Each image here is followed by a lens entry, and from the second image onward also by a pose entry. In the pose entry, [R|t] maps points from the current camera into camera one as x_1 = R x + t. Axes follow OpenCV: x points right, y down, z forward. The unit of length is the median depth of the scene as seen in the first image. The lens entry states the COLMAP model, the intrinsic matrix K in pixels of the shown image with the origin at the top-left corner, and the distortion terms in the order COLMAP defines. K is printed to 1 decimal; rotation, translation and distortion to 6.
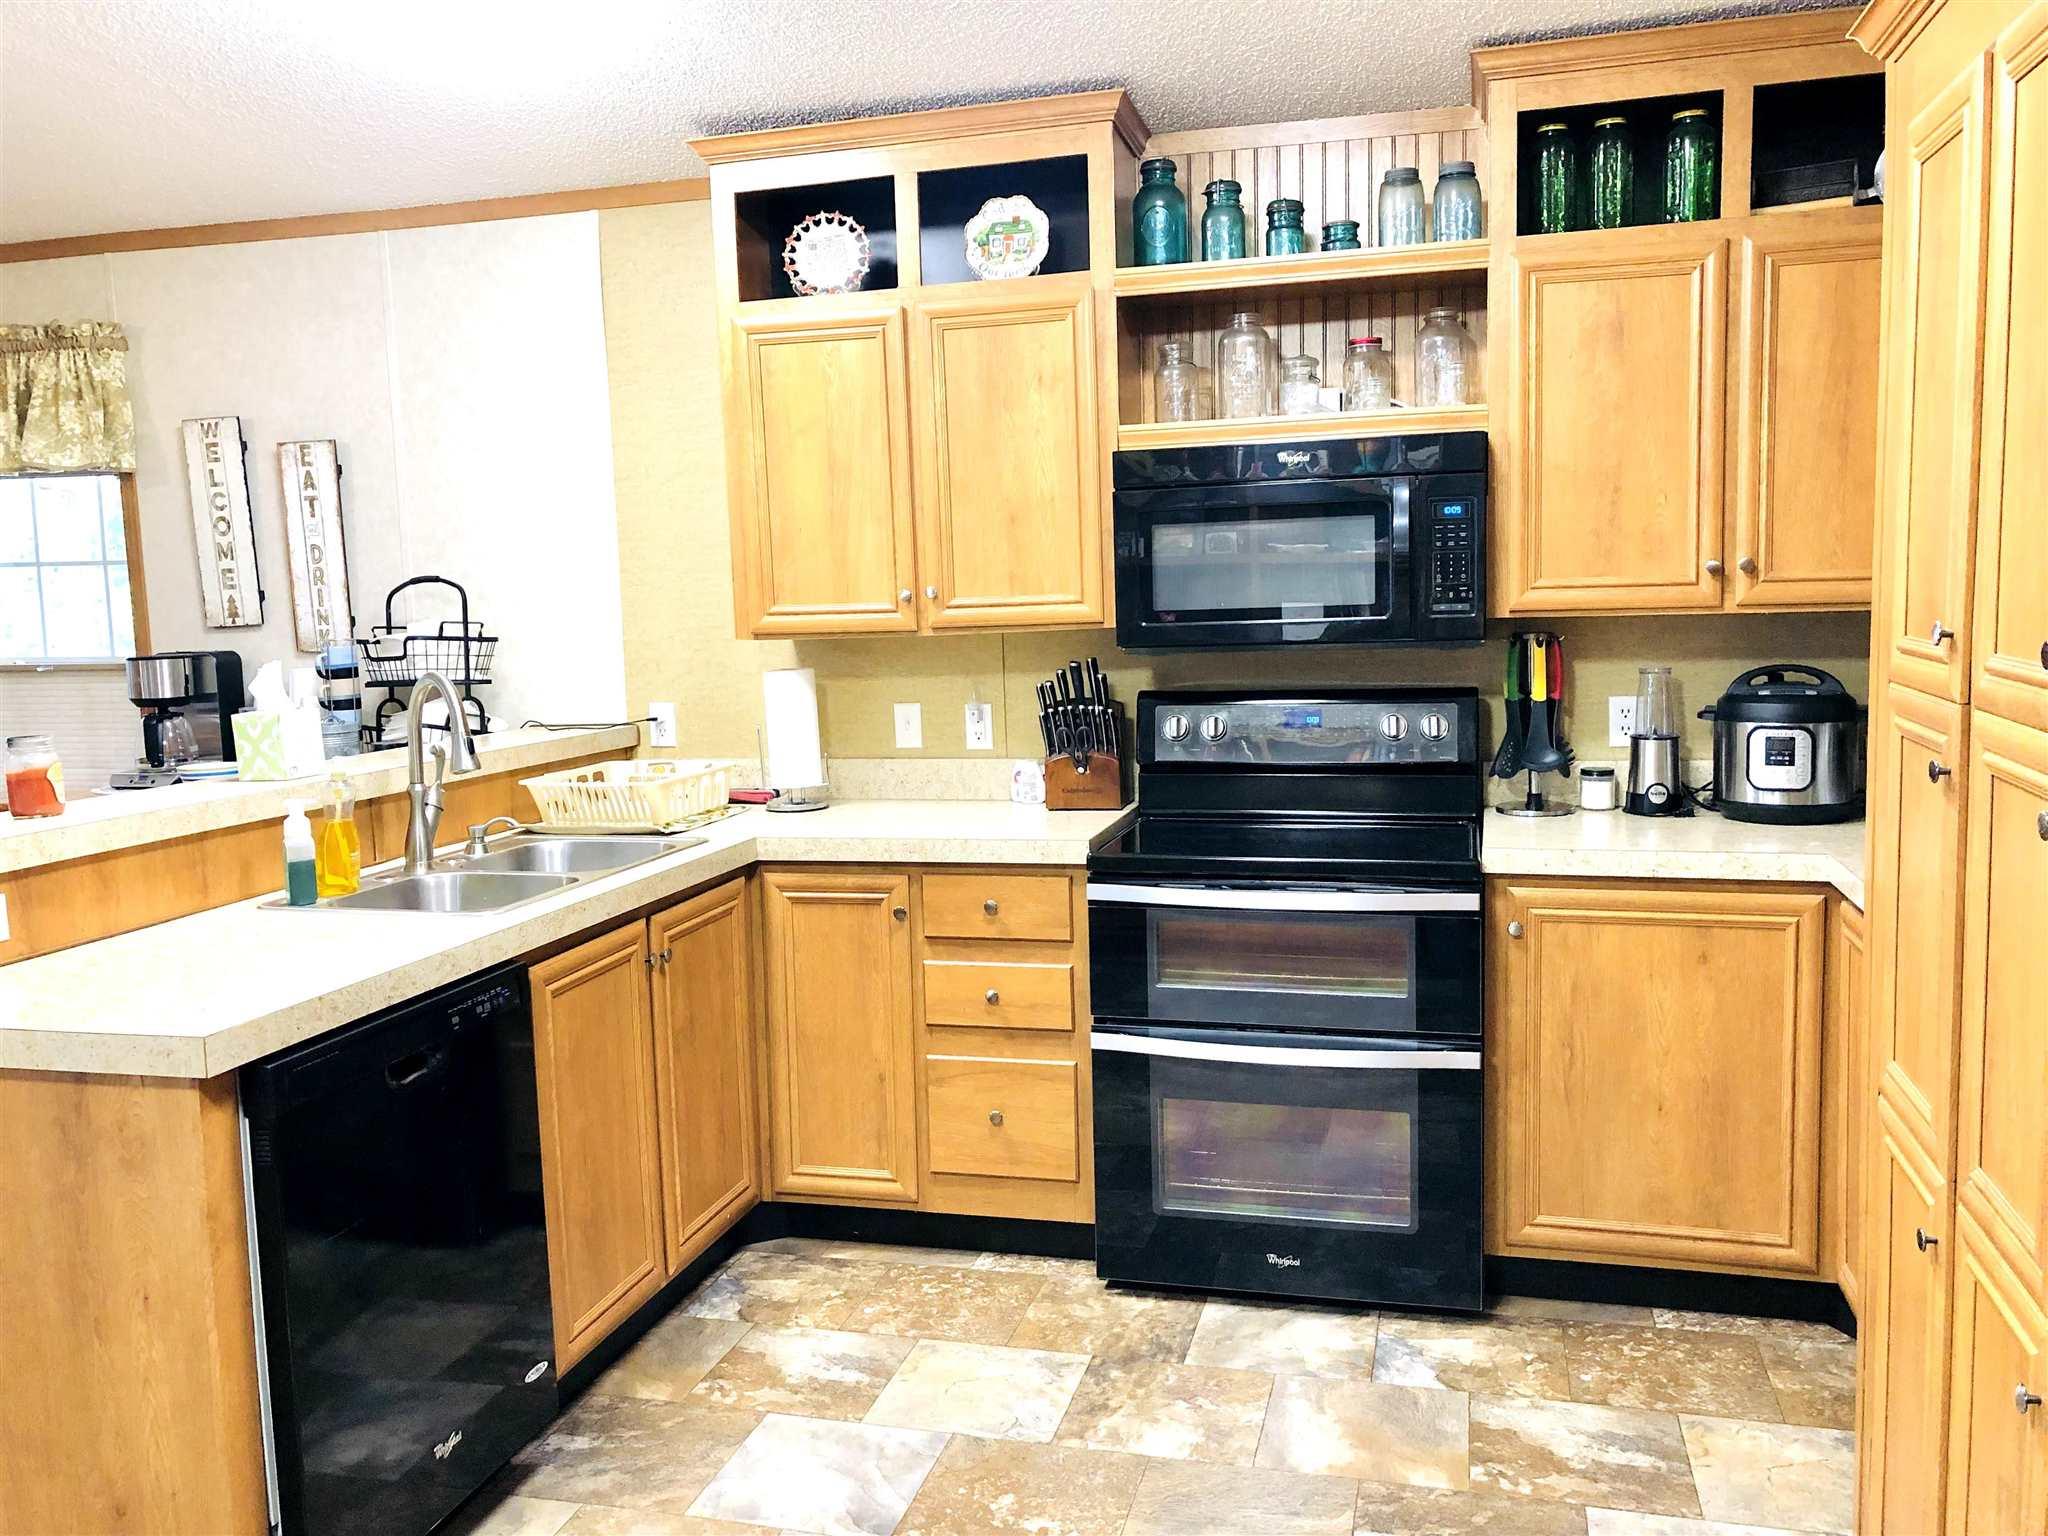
lens RADIAL K [[1668.5, 0, 1024.0], [0, 1668.5, 768.0], [0, 0, 1]] dist [0.026552, 0.005215]
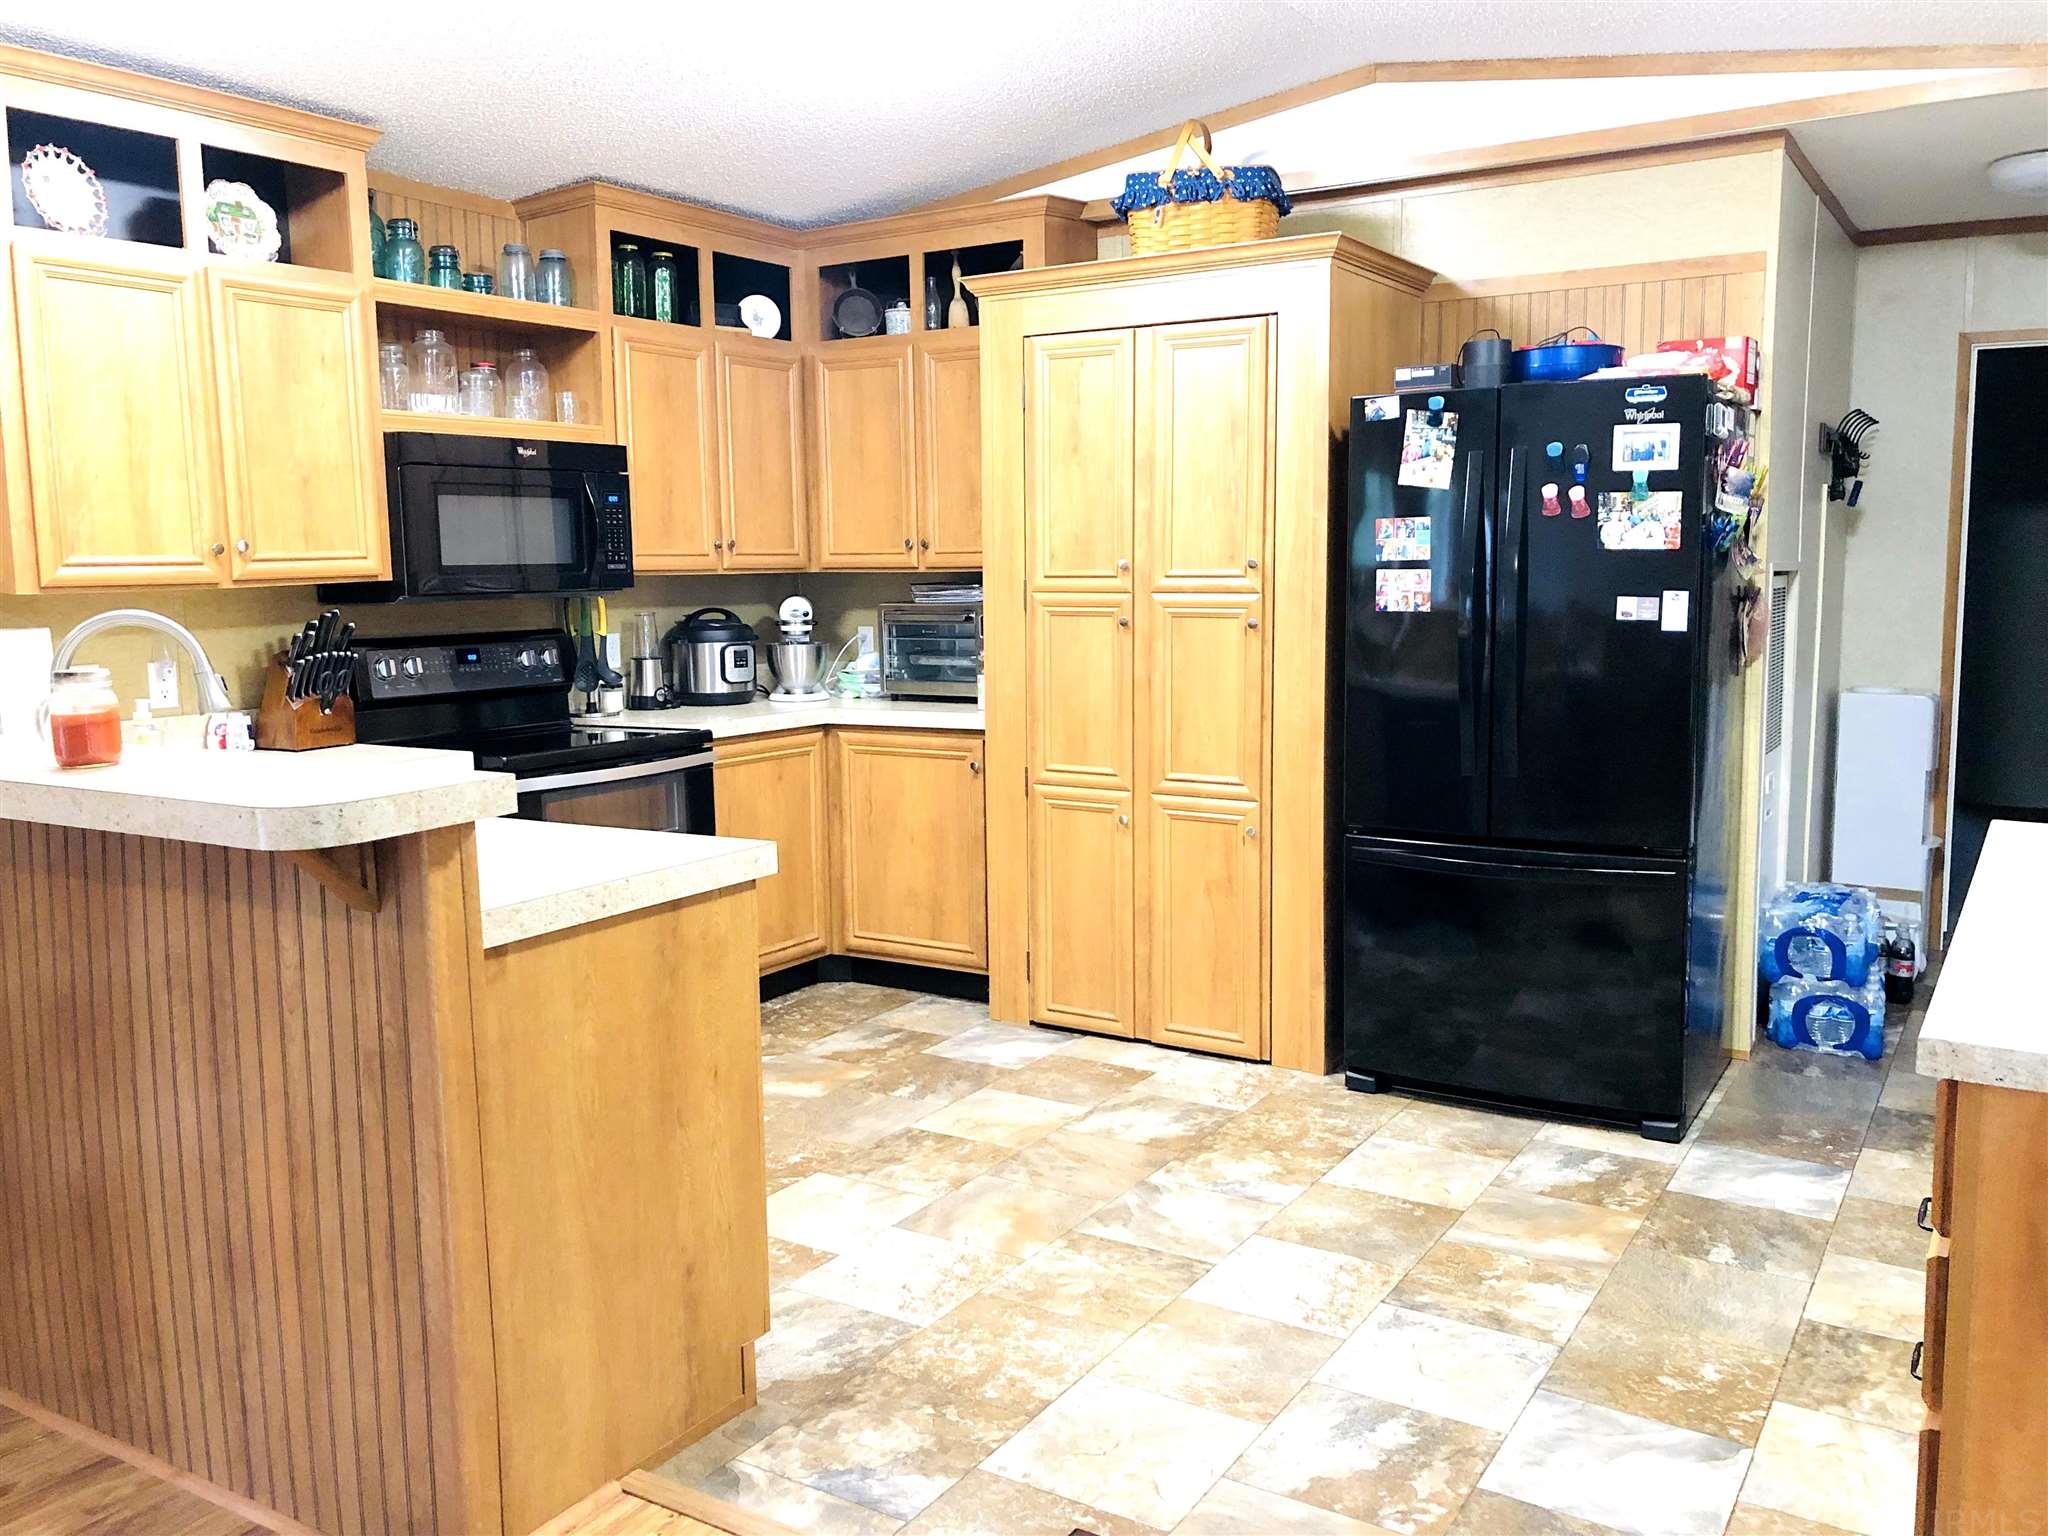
lens RADIAL K [[1681.9, 0, 1024.0], [0, 1681.9, 768.0], [0, 0, 1]] dist [0.044928, -0.070677]
pose [[0.279143, -0.091967, 0.955835, -1.012274], [0.116698, 0.991274, 0.061296, 0.026737], [-0.953132, 0.094434, 0.287439, 0.255670]]
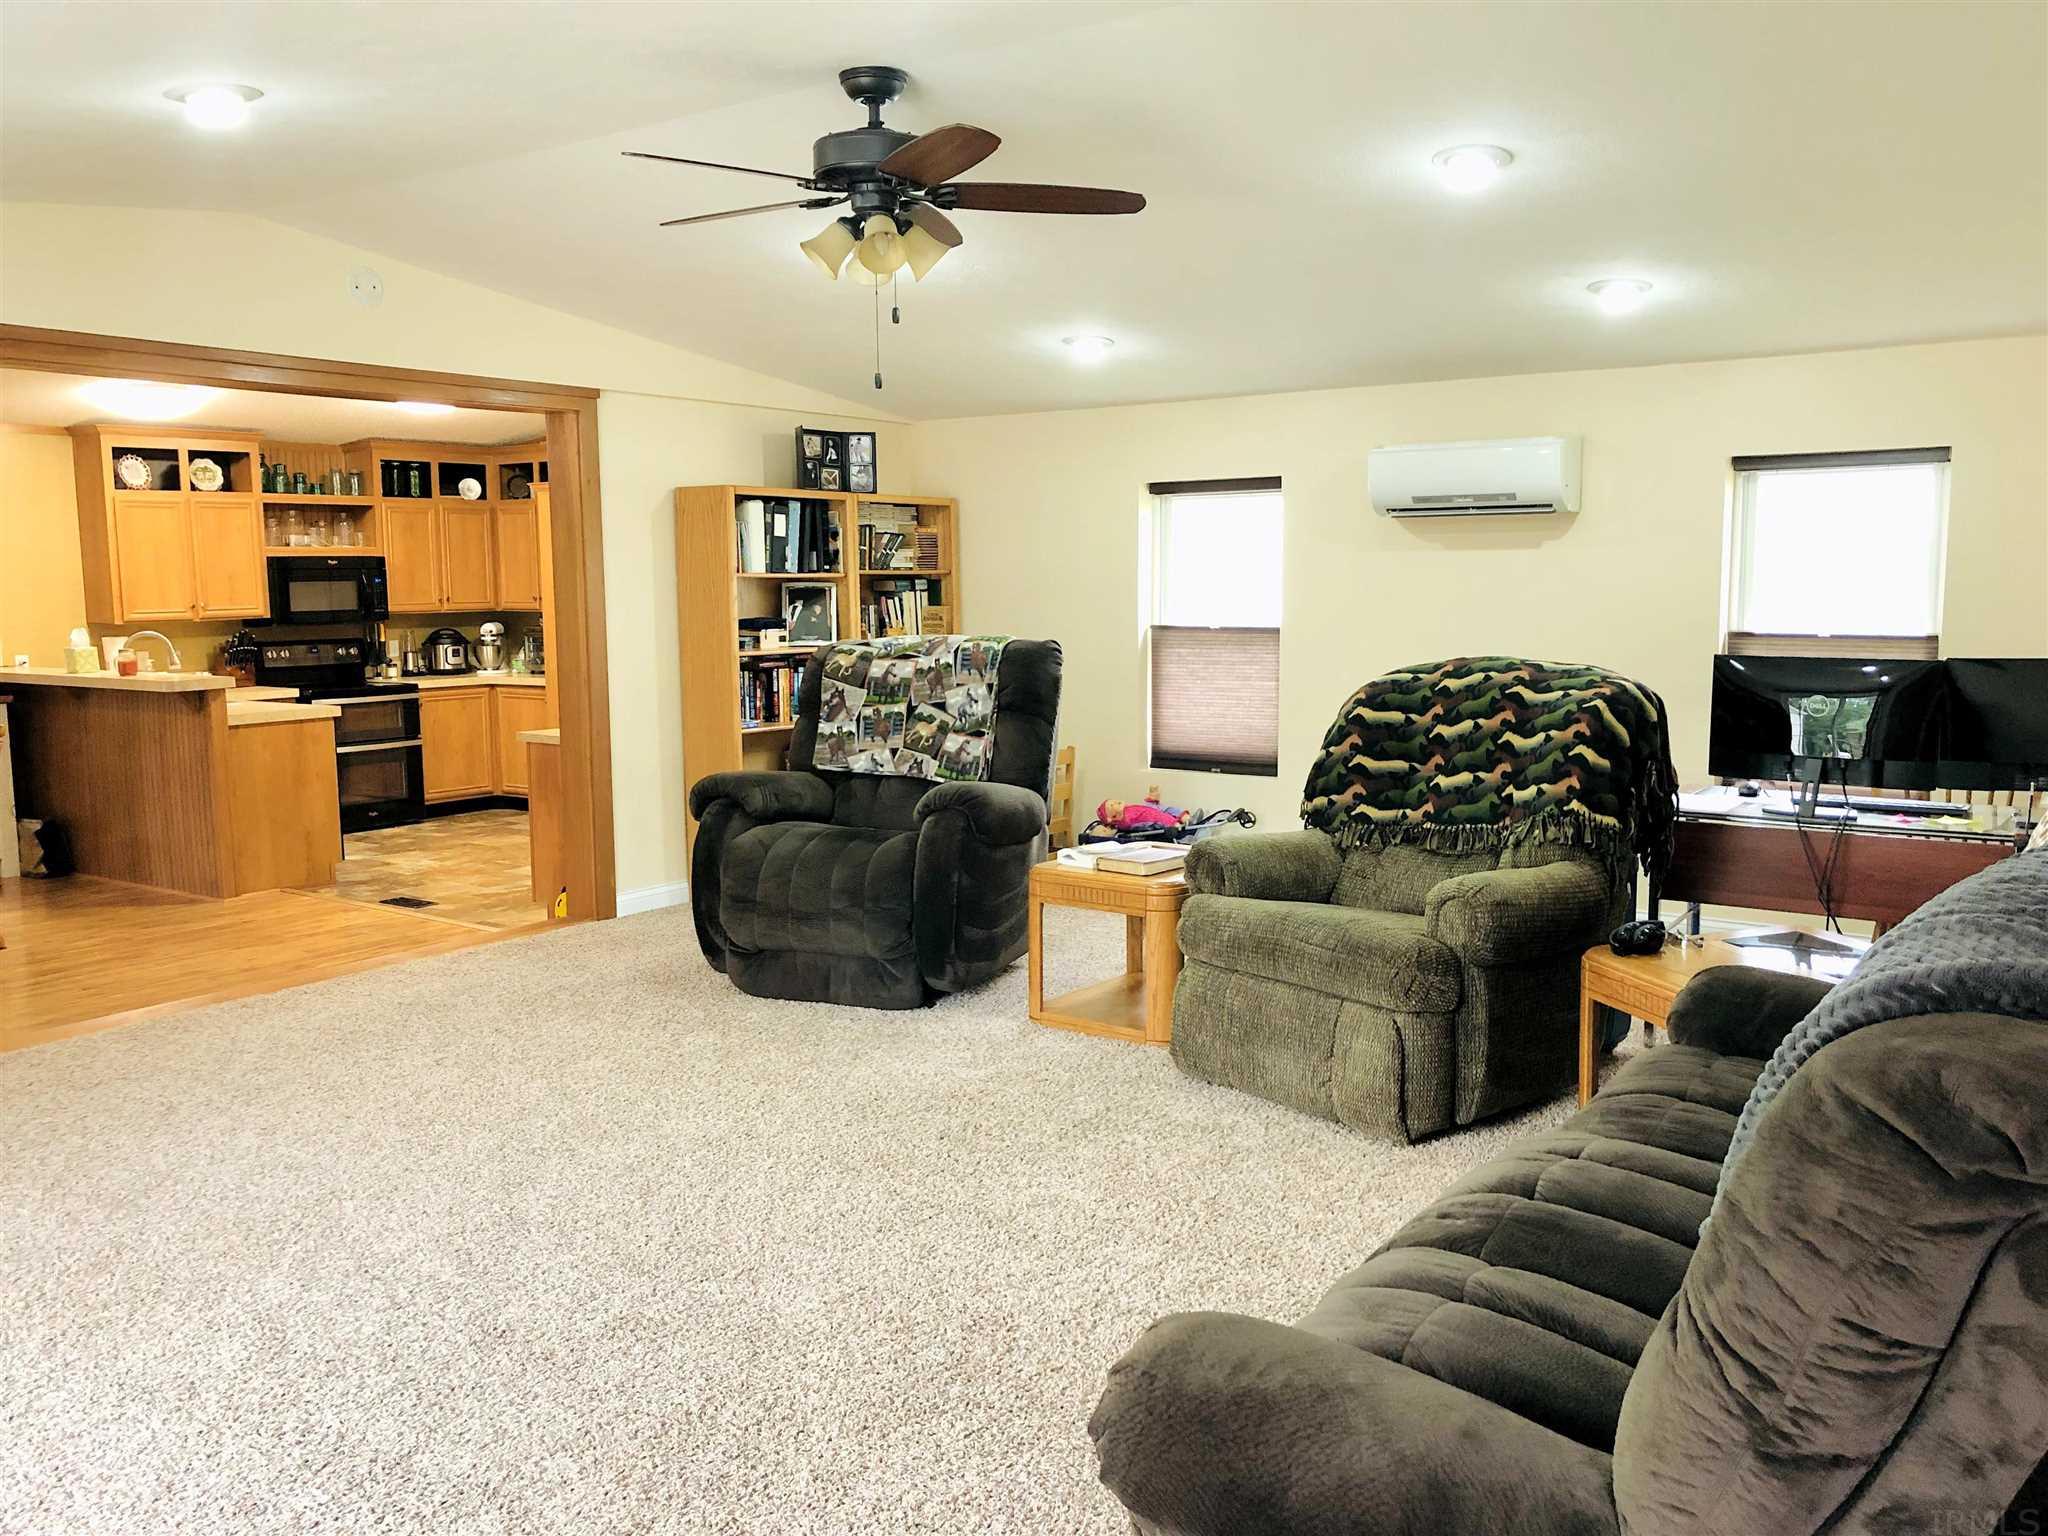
lens RADIAL K [[1668.5, 0, 1024.0], [0, 1668.5, 768.0], [0, 0, 1]] dist [0.026552, 0.005215]
pose [[0.331112, -0.085608, 0.939700, -2.310356], [0.107949, 0.992774, 0.052406, 0.163739], [-0.937396, 0.084087, 0.337960, -1.186158]]
